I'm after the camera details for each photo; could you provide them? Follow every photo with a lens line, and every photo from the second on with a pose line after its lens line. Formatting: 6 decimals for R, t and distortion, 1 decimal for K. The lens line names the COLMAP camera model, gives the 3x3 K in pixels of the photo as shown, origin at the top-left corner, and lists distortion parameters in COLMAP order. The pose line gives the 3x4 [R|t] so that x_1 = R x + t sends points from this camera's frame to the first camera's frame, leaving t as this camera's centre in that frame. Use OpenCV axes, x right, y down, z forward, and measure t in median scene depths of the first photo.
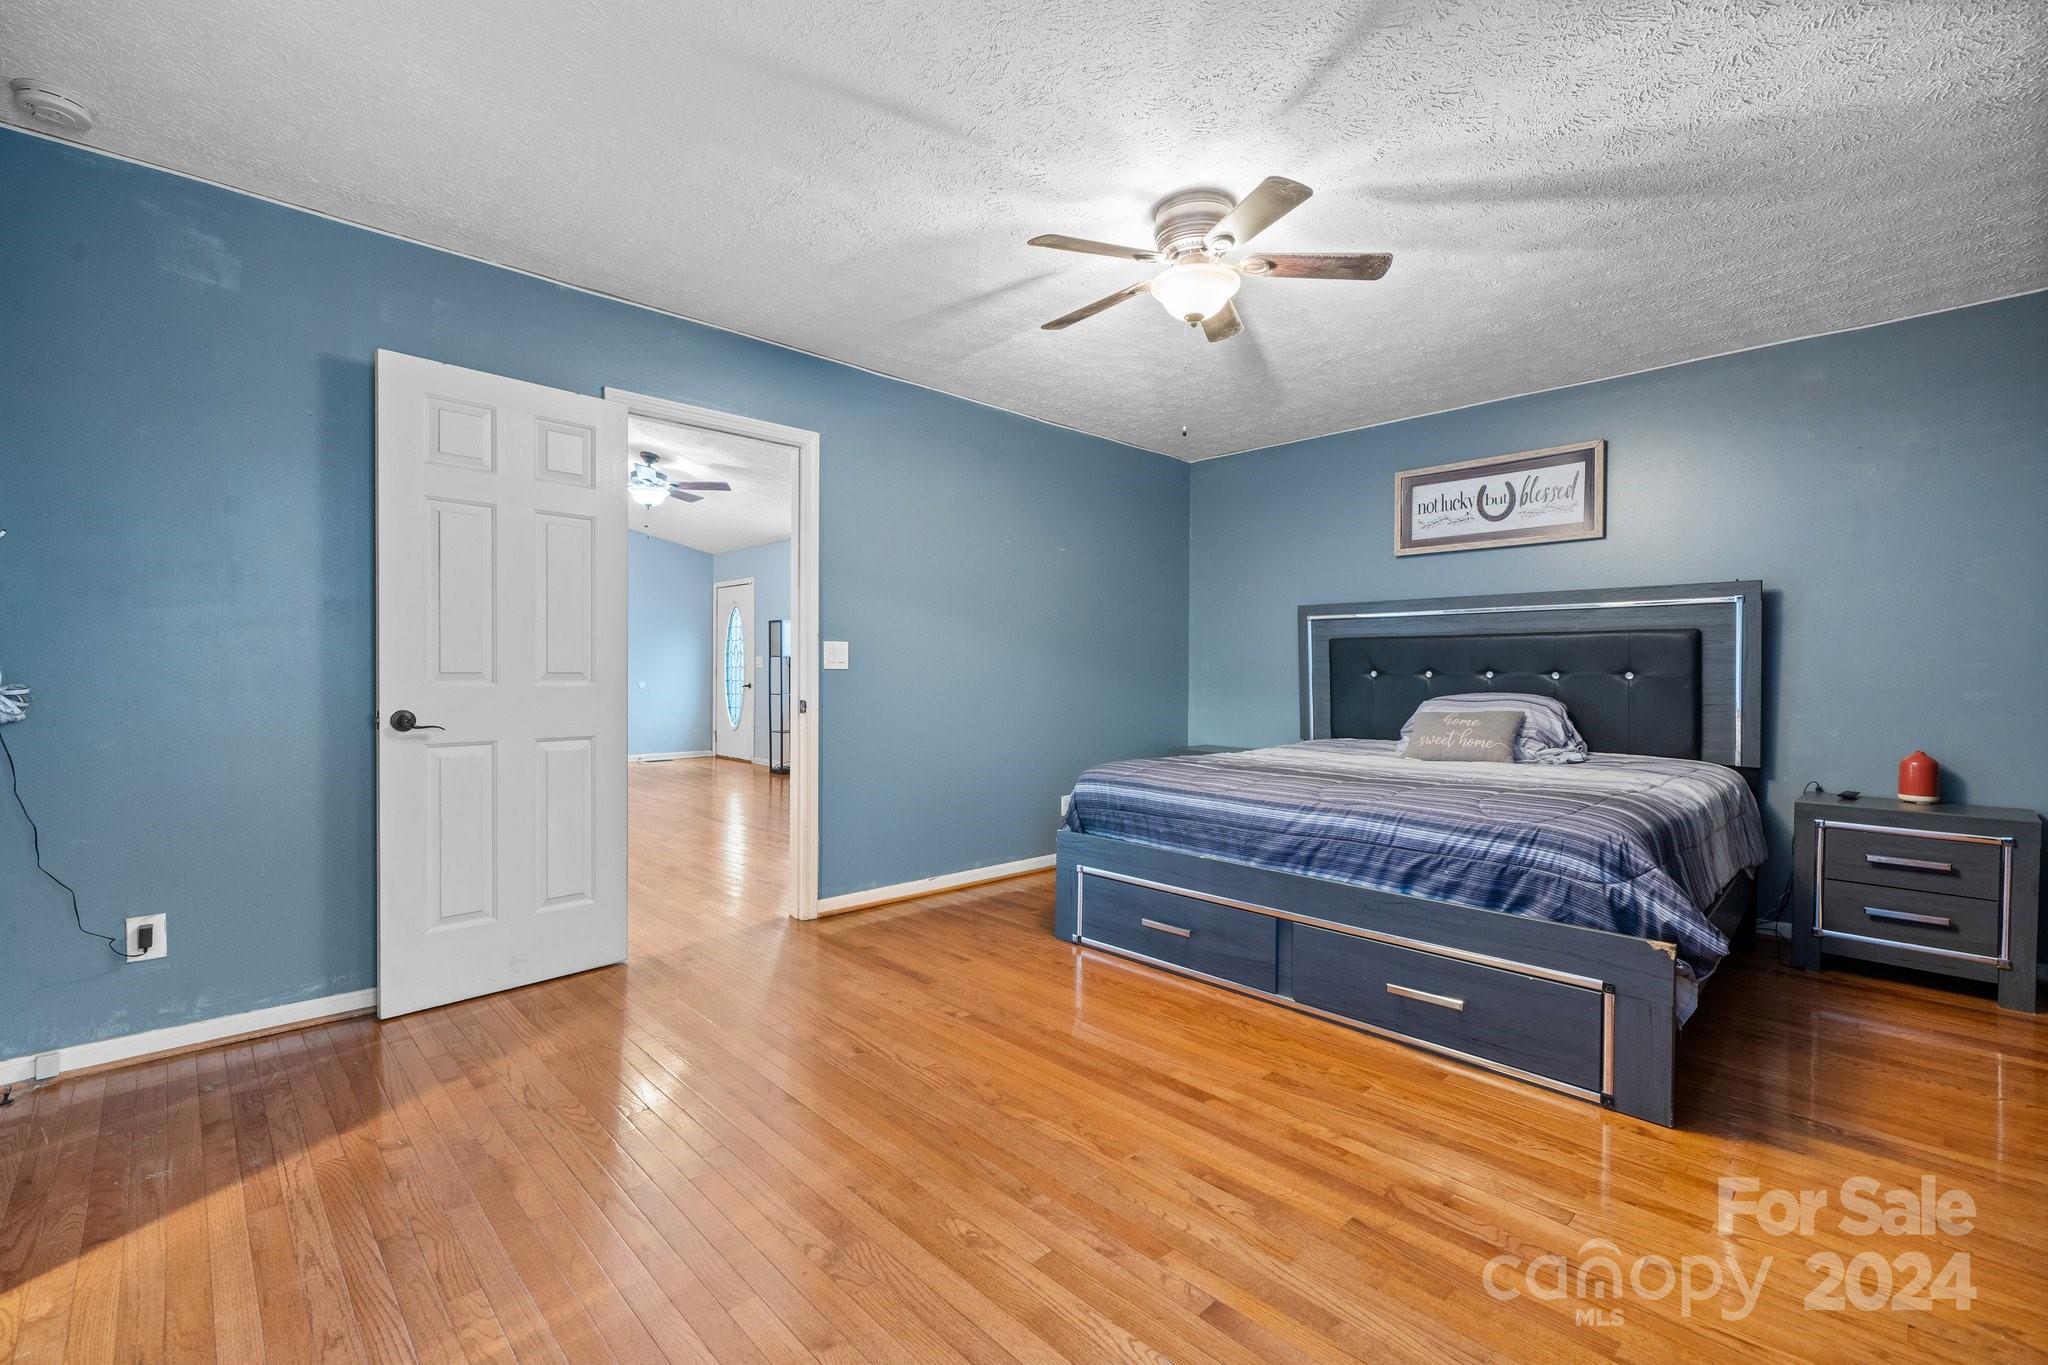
lens RADIAL K [[885.9, 0, 1017.9], [0, 885.9, 681.2], [0, 0, 1]] dist [0.000570, 0.000029]
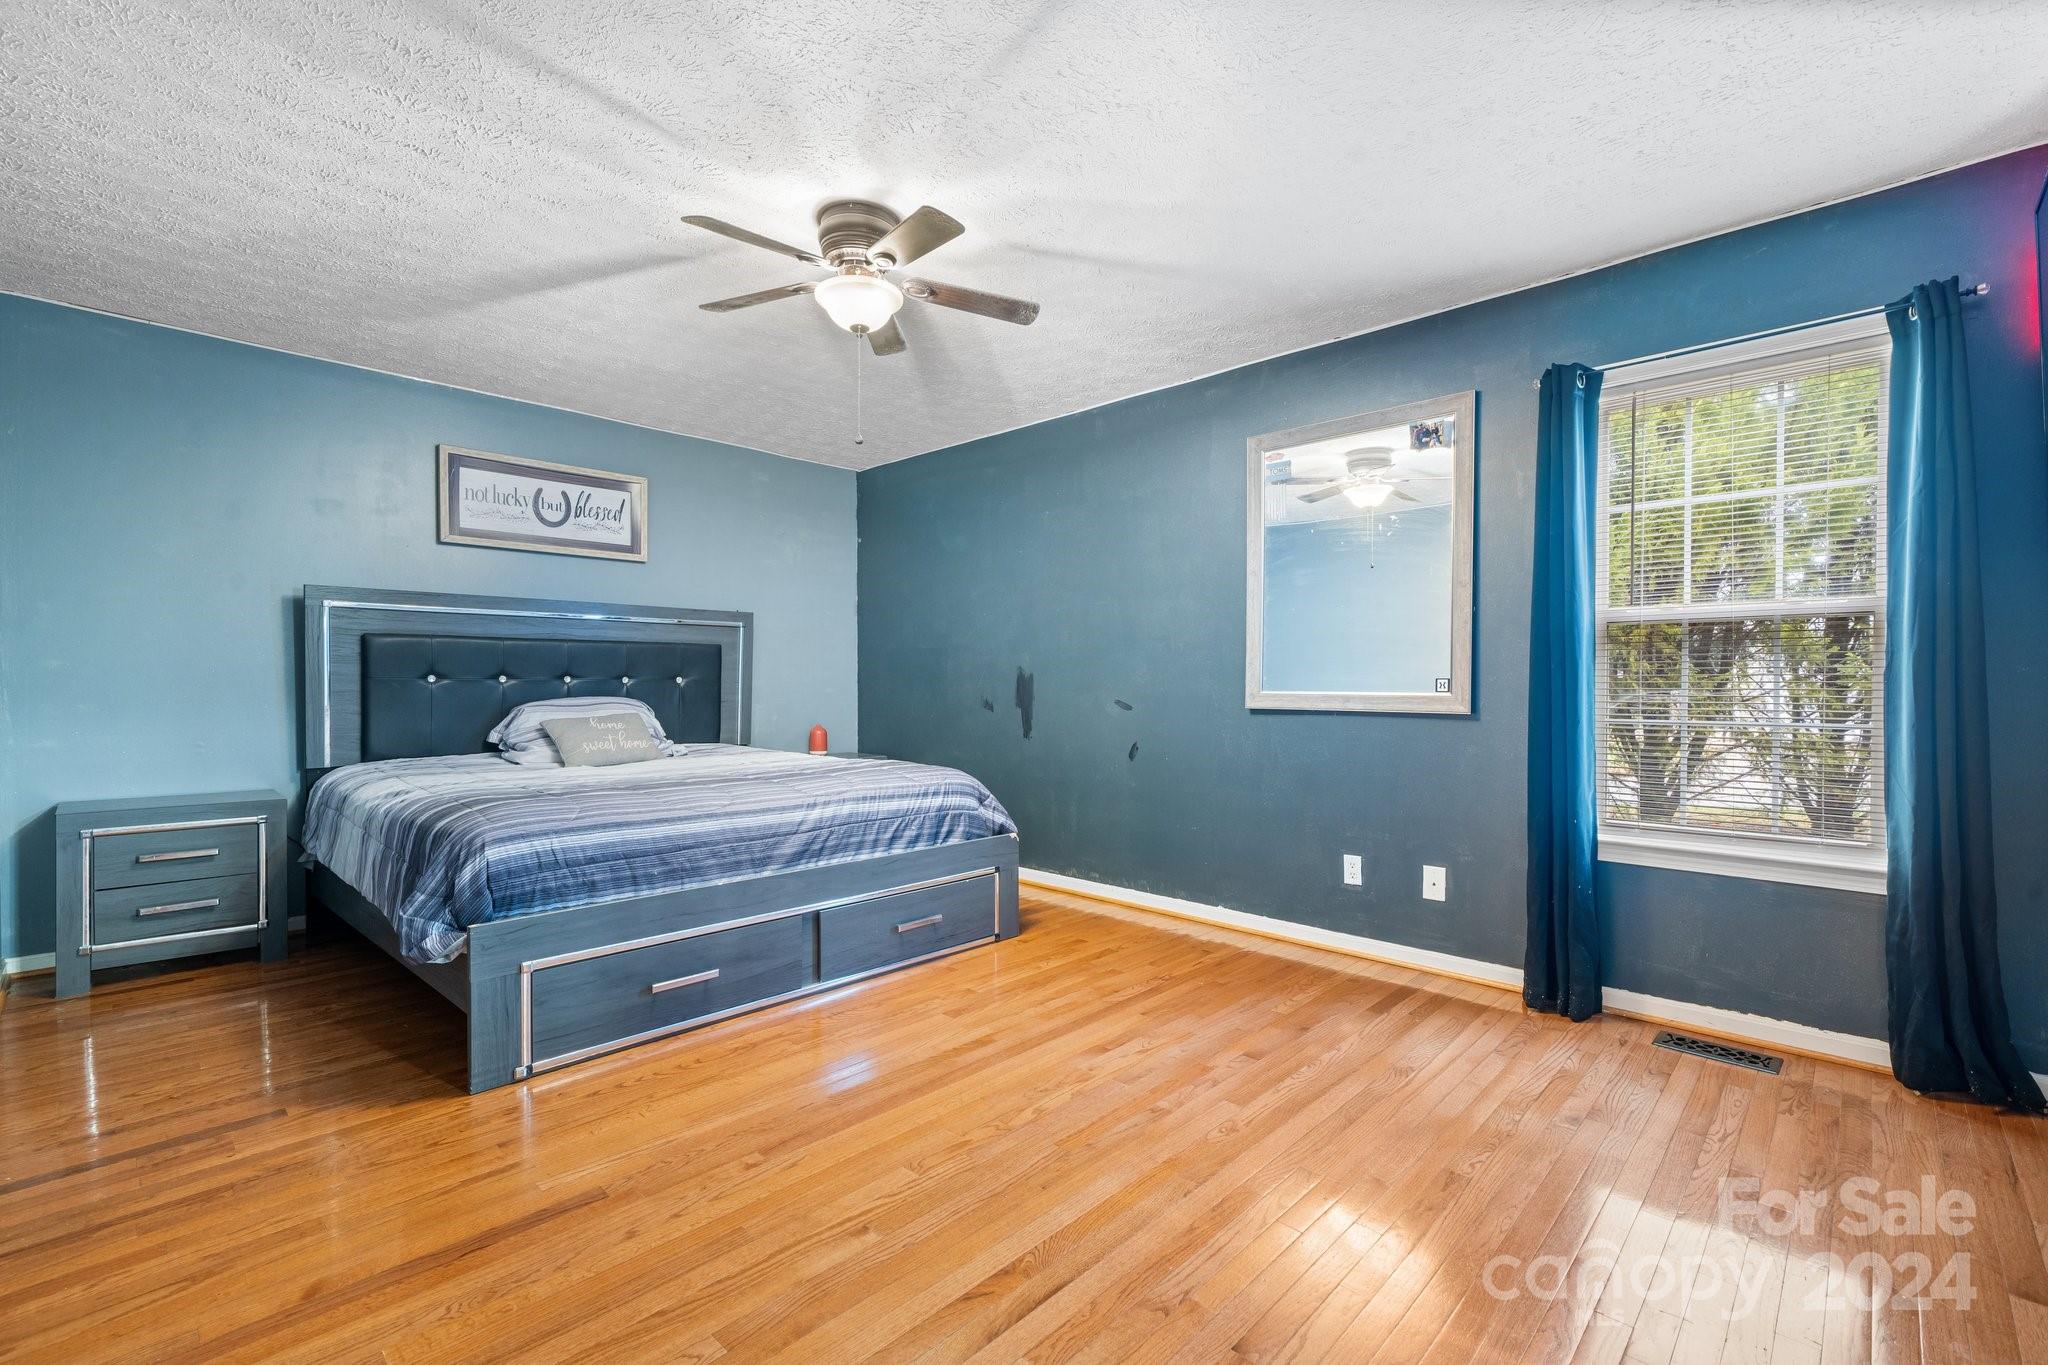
lens RADIAL K [[885.9, 0, 1017.9], [0, 885.9, 681.2], [0, 0, 1]] dist [0.000570, 0.000029]
pose [[-0.038209, -0.008583, 0.999233, -0.754552], [0.005603, 0.999946, 0.008803, -0.015954], [-0.999254, 0.005935, -0.038159, 0.778152]]
